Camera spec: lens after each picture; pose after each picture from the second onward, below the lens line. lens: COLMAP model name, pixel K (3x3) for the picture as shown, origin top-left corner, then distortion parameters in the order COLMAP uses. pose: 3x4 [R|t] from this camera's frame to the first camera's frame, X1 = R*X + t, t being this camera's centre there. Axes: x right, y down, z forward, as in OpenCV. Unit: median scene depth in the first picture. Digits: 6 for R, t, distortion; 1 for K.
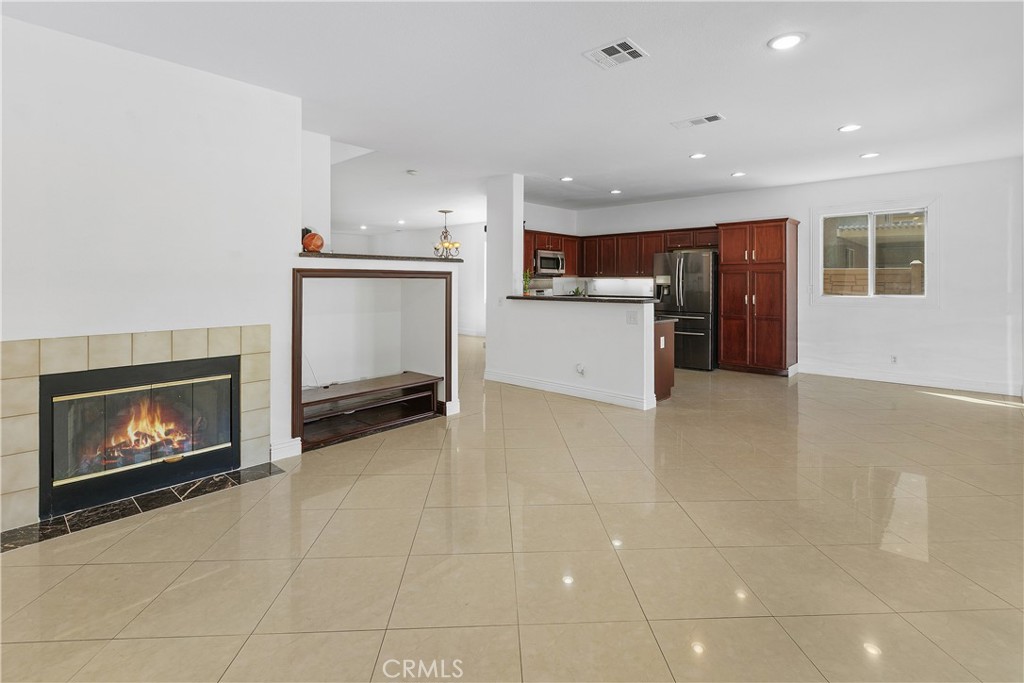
lens RADIAL K [[474.4, 0, 510.8], [0, 474.4, 283.8], [0, 0, 1]] dist [0.005217, -0.002235]
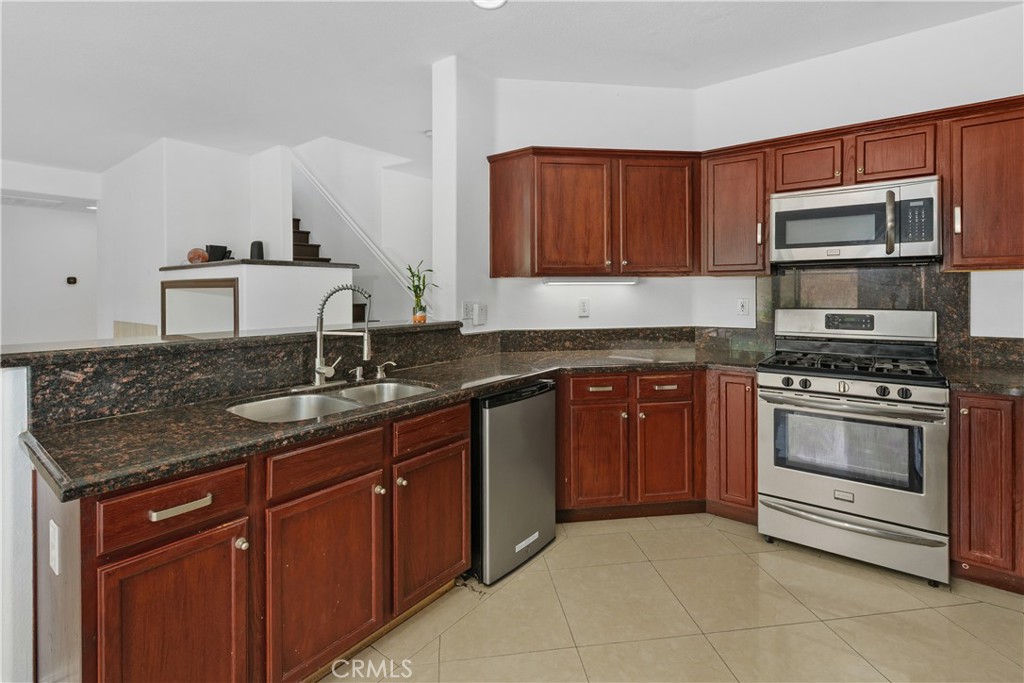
lens RADIAL K [[474.4, 0, 516.7], [0, 474.4, 298.9], [0, 0, 1]] dist [0.005217, -0.002235]
pose [[0.103247, 0.015498, -0.994535, 0.461067], [0.000440, 0.999878, 0.015627, -0.002923], [0.994656, -0.002051, 0.103228, 0.970455]]
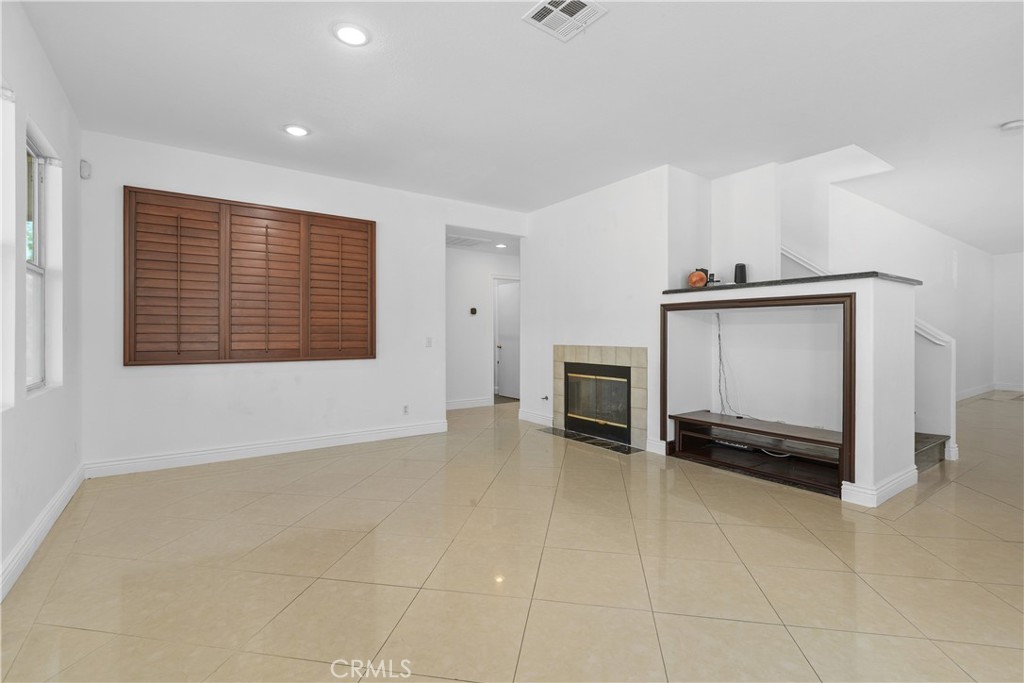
lens RADIAL K [[474.4, 0, 516.0], [0, 474.4, 335.7], [0, 0, 1]] dist [0.005217, -0.002235]
pose [[-0.191809, 0.007311, -0.981405, 0.460823], [-0.004015, 0.999958, 0.008234, 0.022872], [0.981424, 0.005520, -0.191772, 0.473293]]
